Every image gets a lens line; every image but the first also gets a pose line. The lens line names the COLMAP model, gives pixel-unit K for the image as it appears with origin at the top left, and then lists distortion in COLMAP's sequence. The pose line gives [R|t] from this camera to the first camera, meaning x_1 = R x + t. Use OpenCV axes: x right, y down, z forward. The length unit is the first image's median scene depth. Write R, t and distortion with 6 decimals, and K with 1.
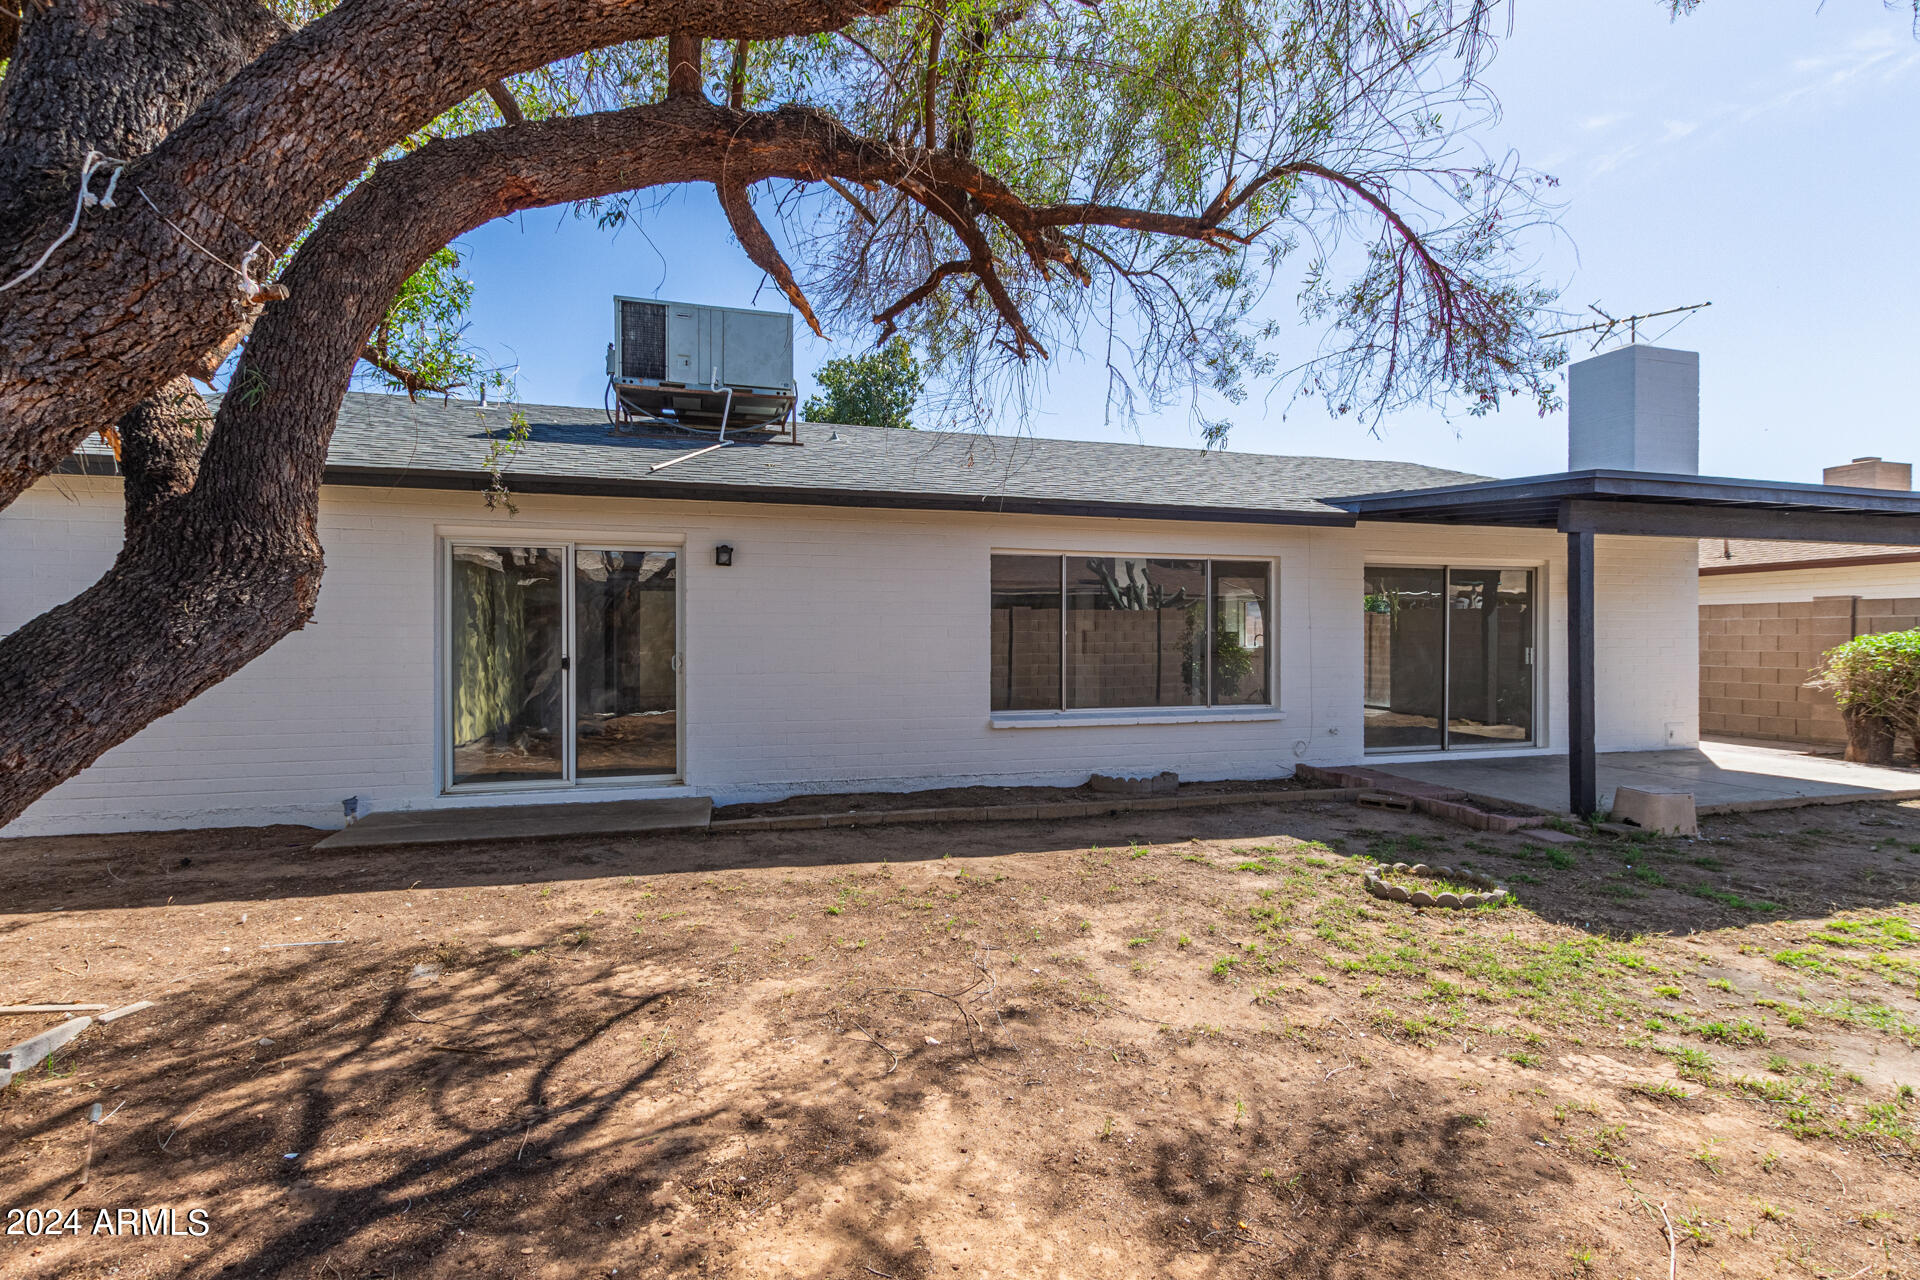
lens RADIAL K [[880.2, 0, 960.0], [0, 880.2, 640.0], [0, 0, 1]] dist [0.004577, -0.001292]
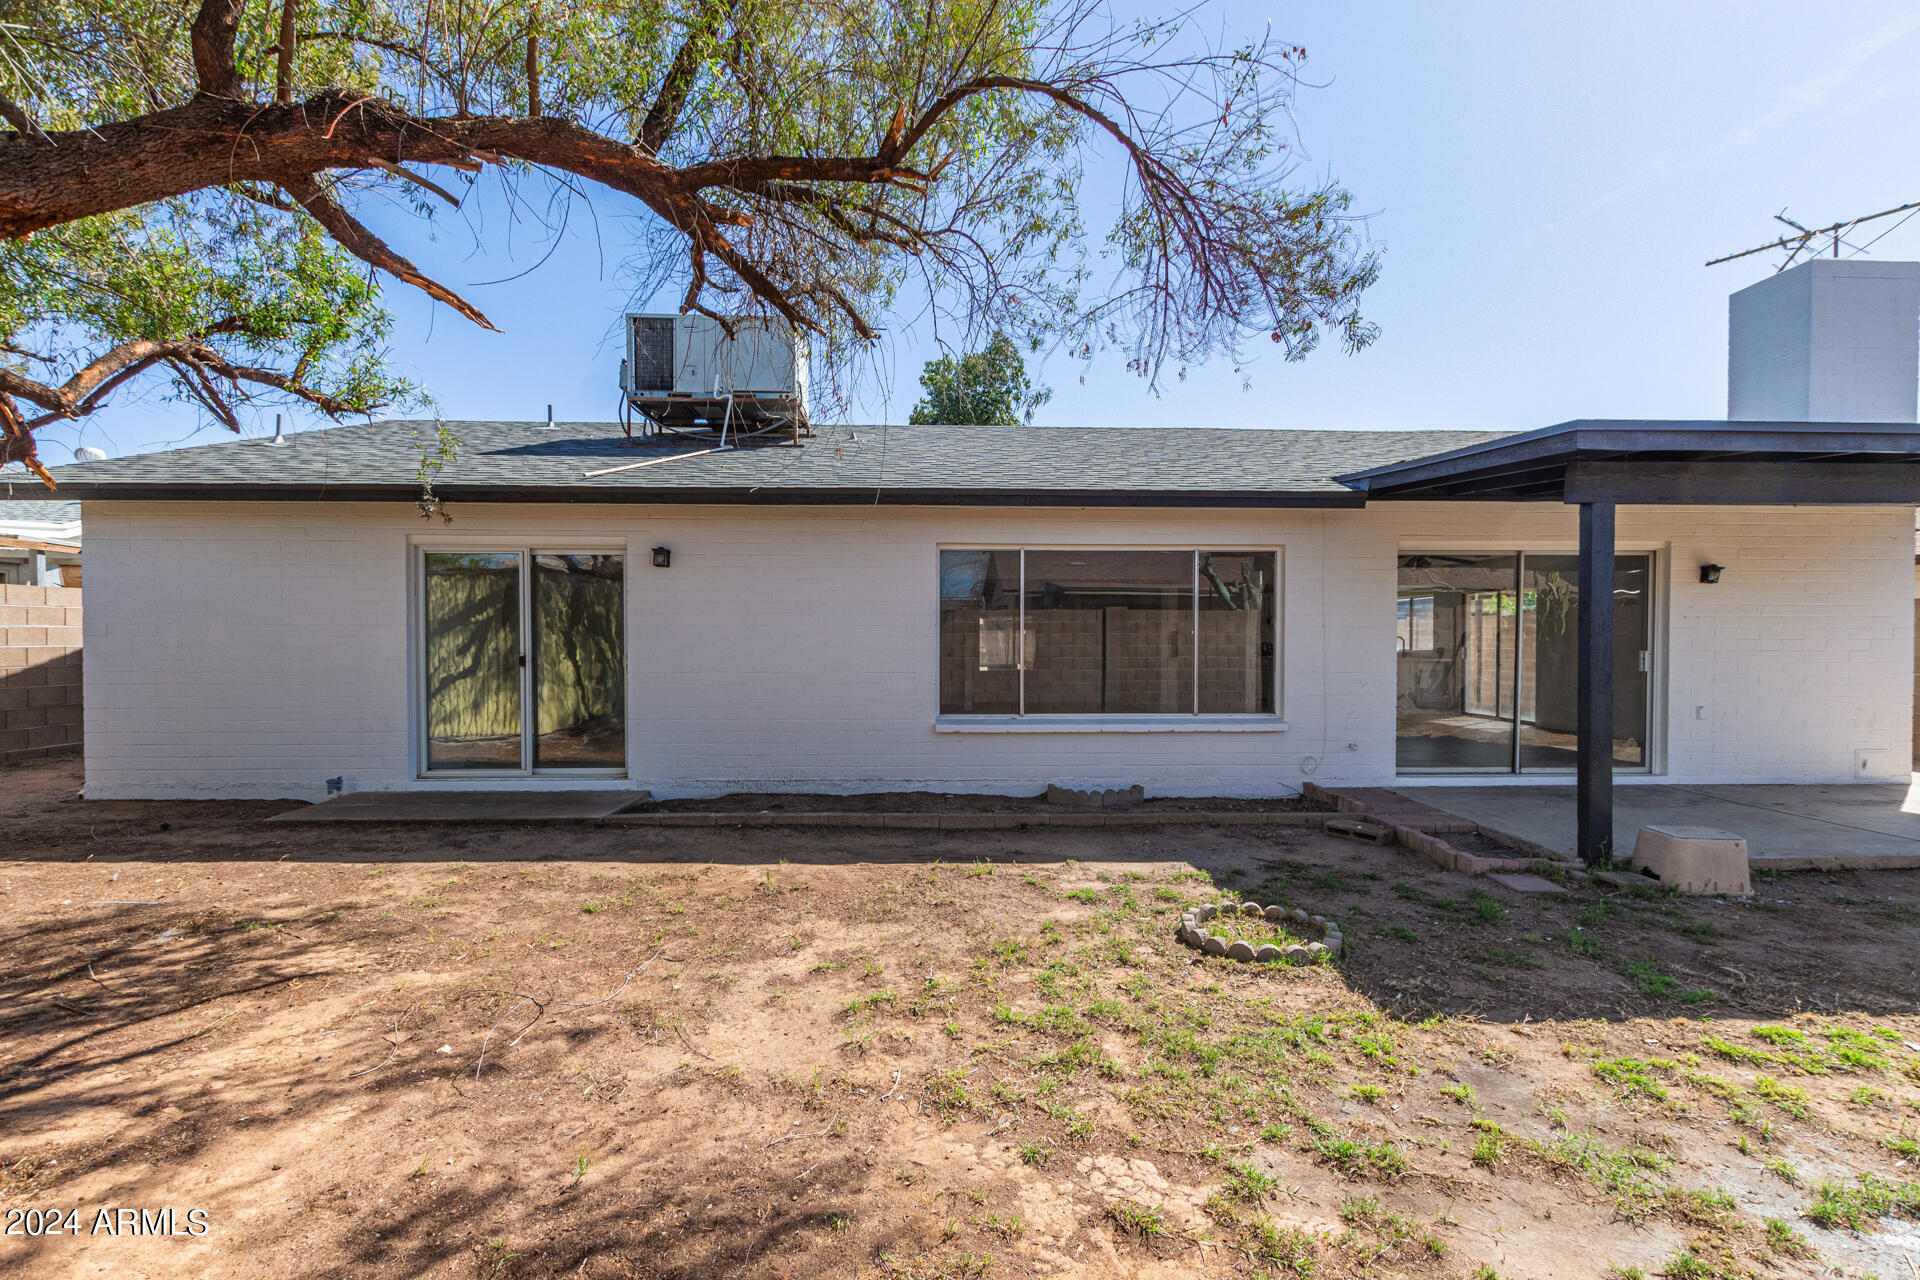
lens RADIAL K [[880.1, 0, 961.4], [0, 880.1, 655.6], [0, 0, 1]] dist [0.004033, -0.001448]
pose [[0.970067, 0.004759, -0.242789, 0.462005], [-0.001527, 0.999908, 0.013499, 0.006693], [0.242831, -0.012725, 0.969985, 0.127334]]
